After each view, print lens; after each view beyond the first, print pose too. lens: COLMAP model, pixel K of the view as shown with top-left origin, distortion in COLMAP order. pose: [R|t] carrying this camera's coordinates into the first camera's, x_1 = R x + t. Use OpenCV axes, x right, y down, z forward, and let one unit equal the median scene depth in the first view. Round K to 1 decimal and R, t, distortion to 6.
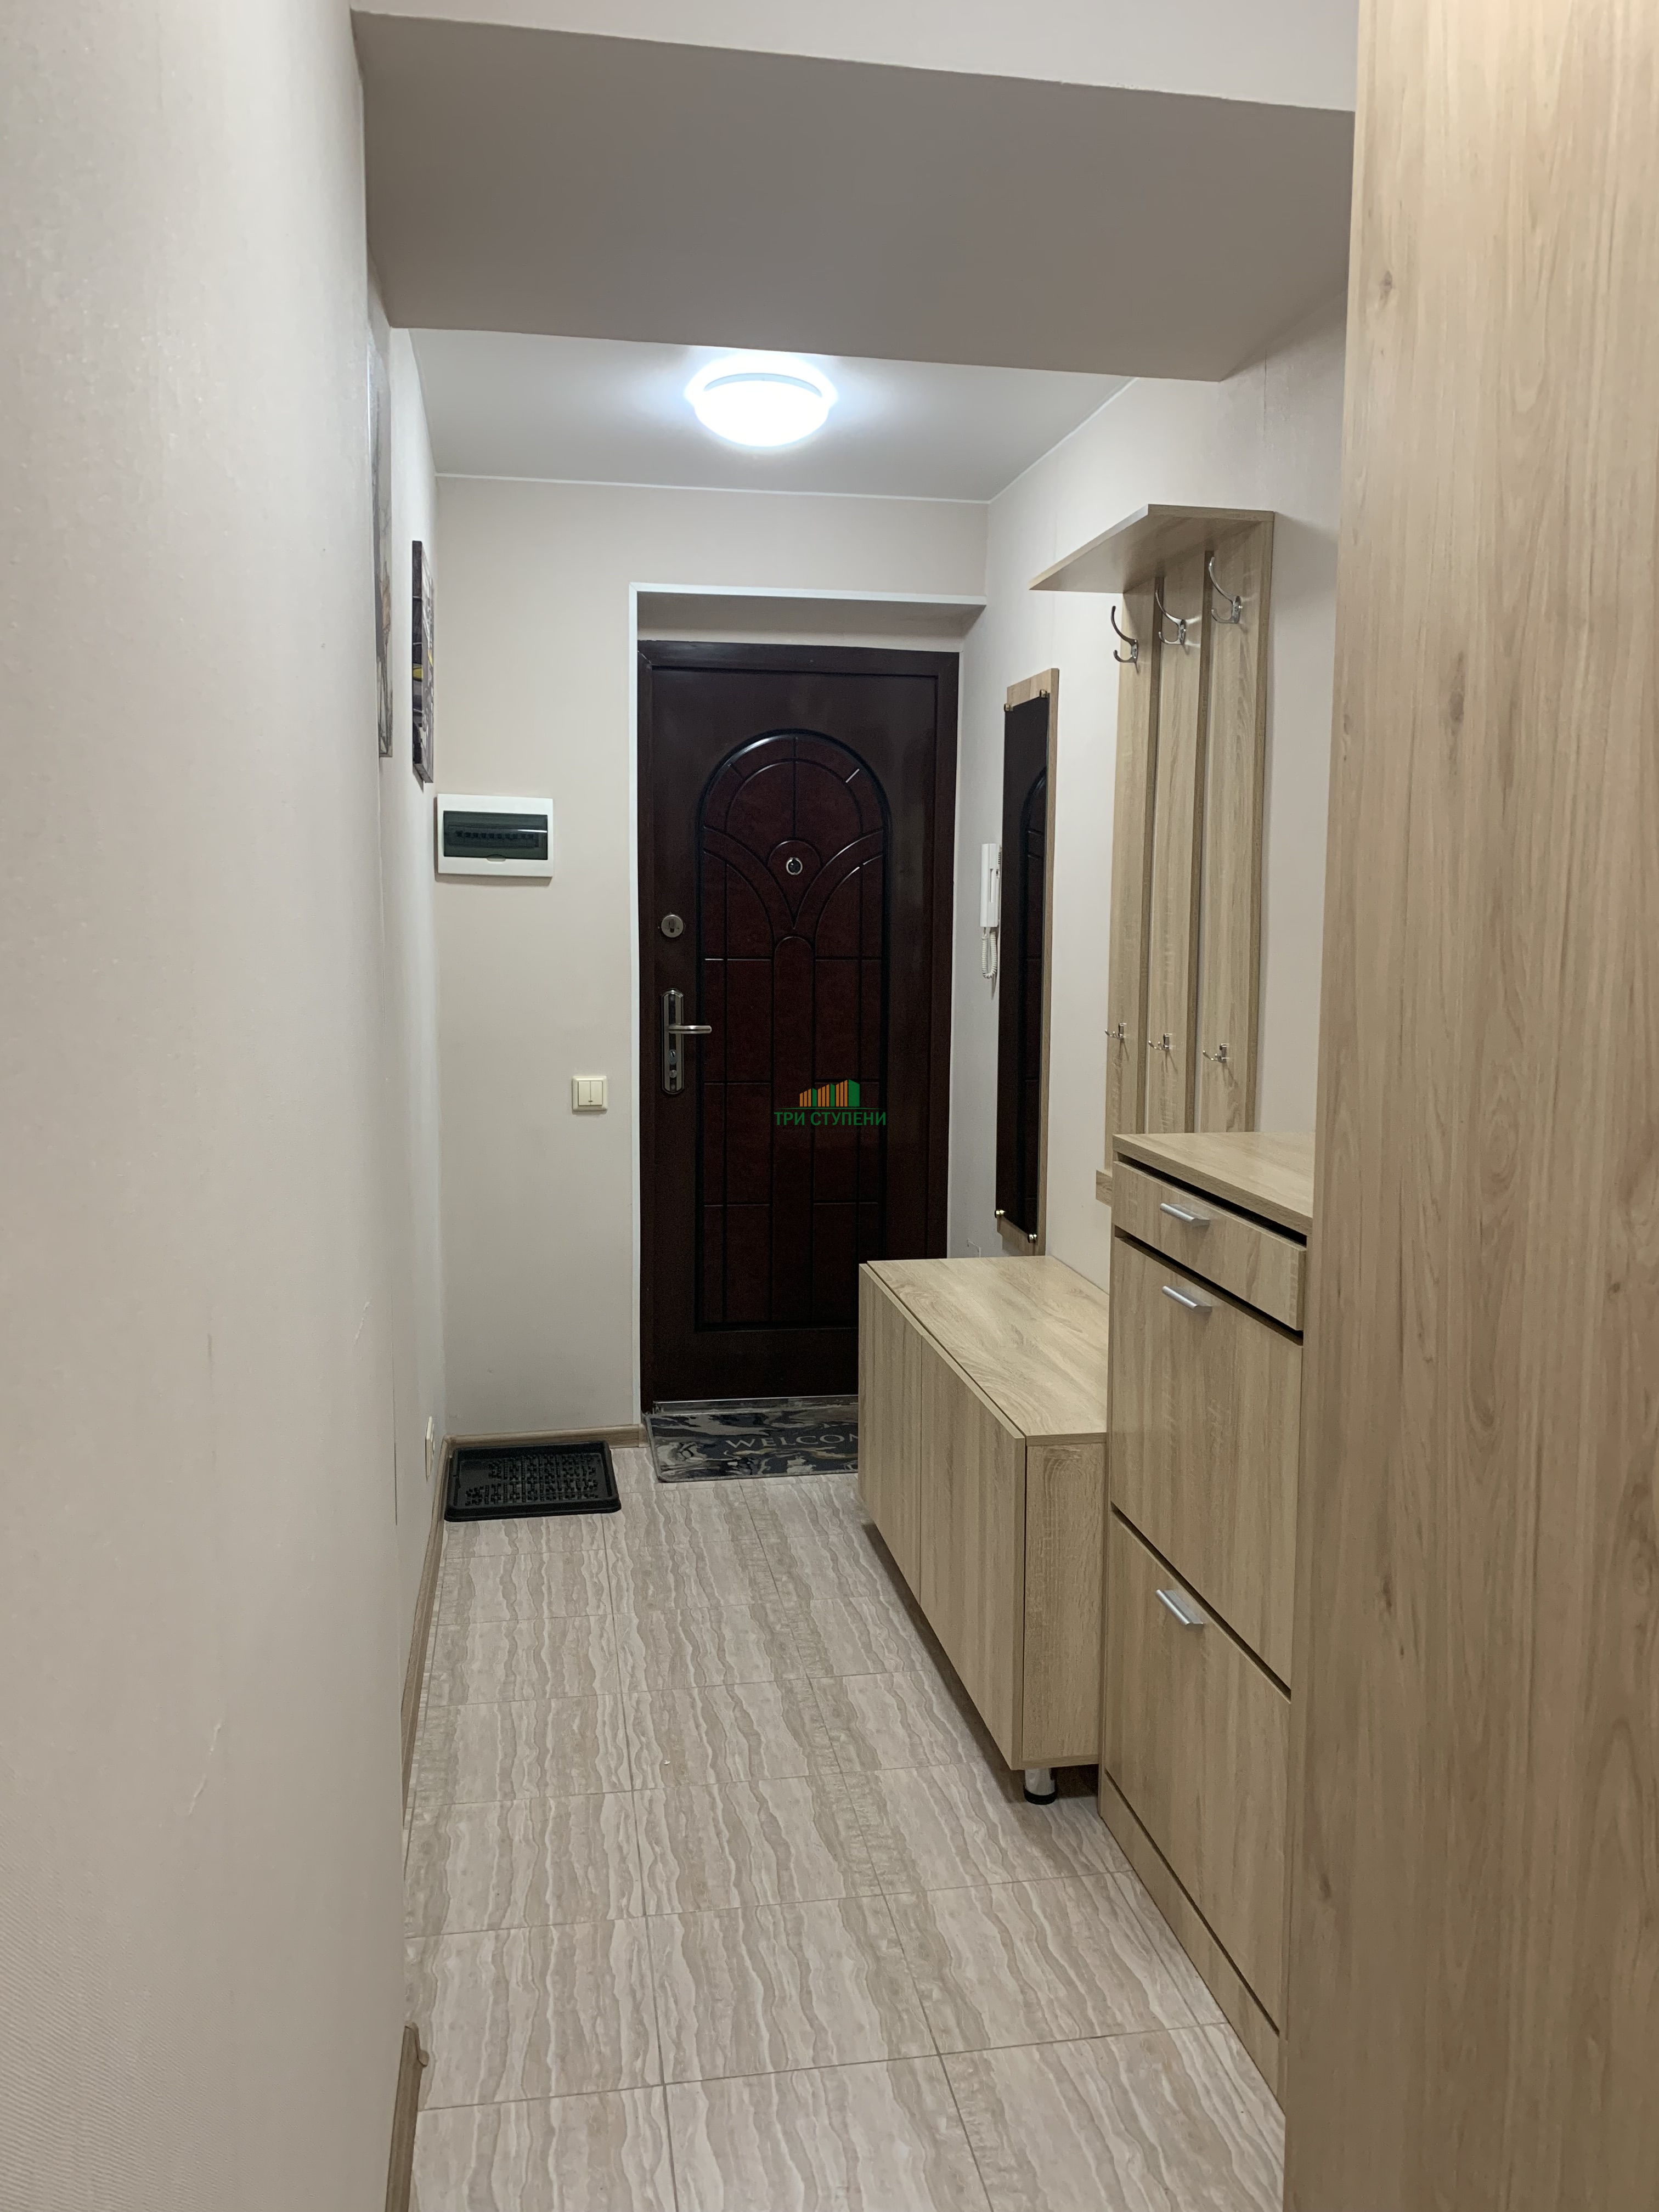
lens RADIAL K [[1687.8, 0, 831.1], [0, 1687.8, 1101.5], [0, 0, 1]] dist [0.040099, -0.039640]
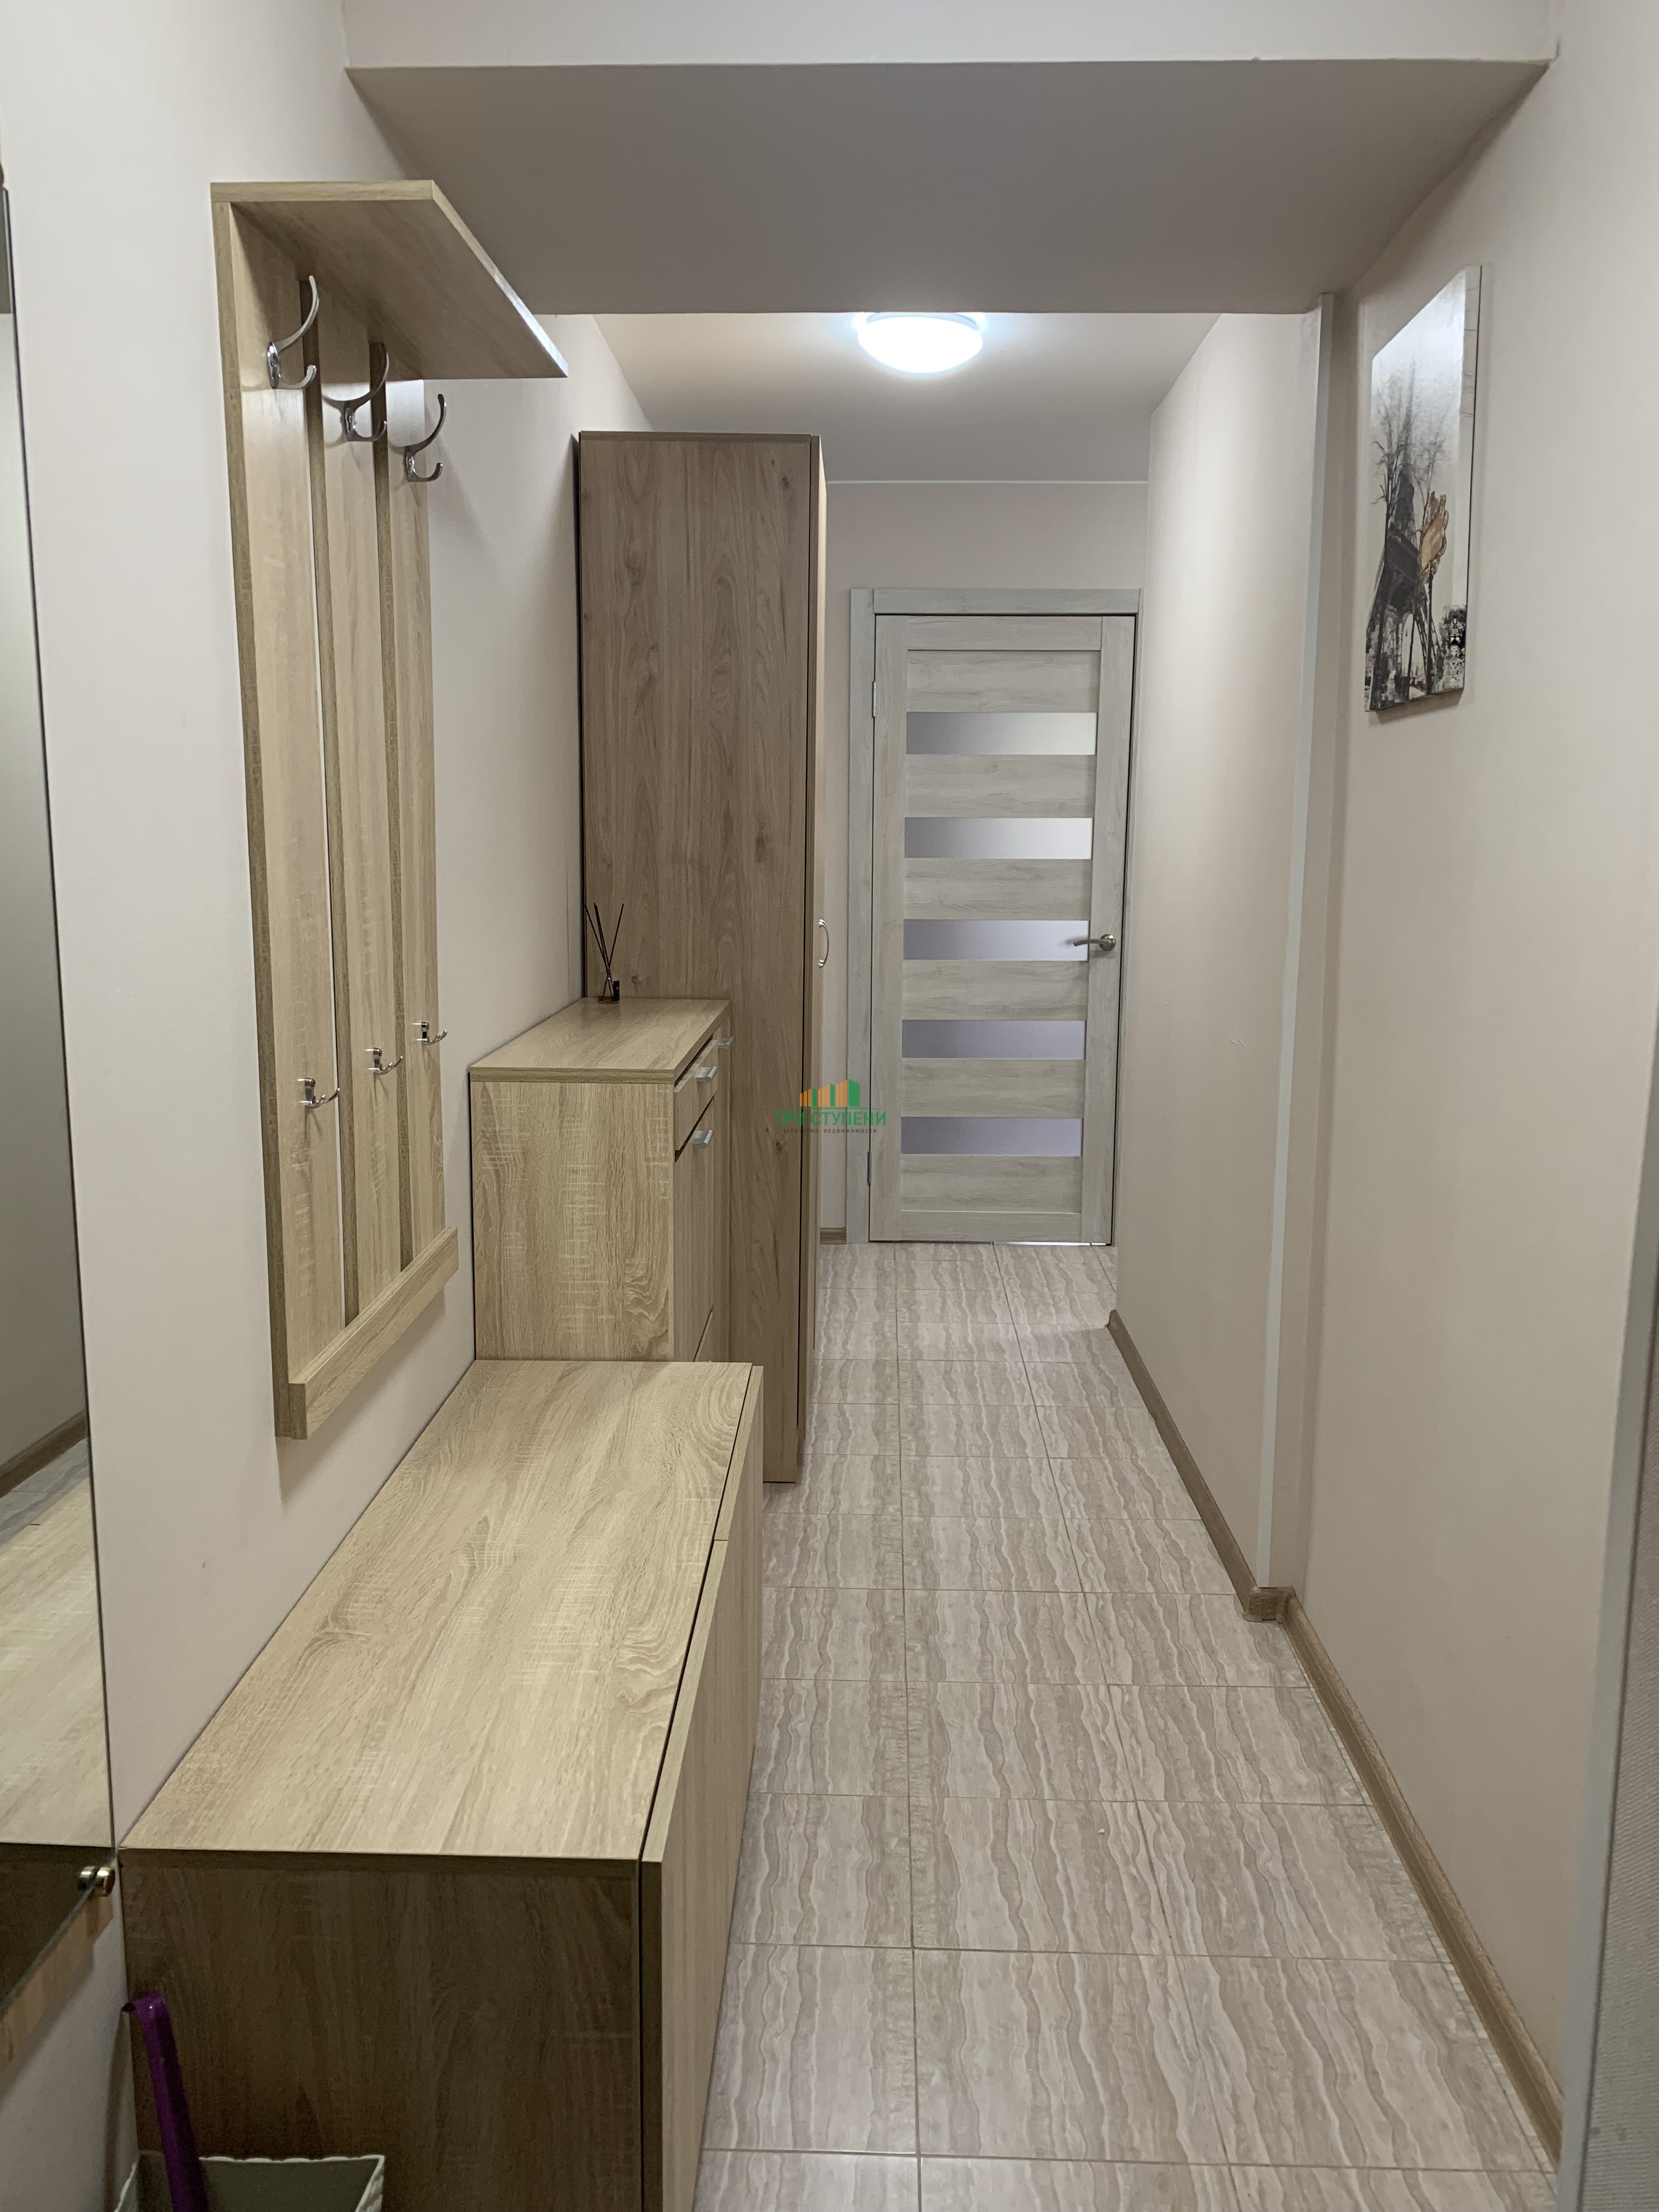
lens RADIAL K [[1687.8, 0, 831.0], [0, 1687.8, 1102.0], [0, 0, 1]] dist [0.040099, -0.039640]
pose [[-0.979207, -0.046501, 0.197460, -0.124285], [0.012633, 0.957507, 0.288133, -0.245301], [-0.202468, 0.284636, -0.937011, 1.876728]]
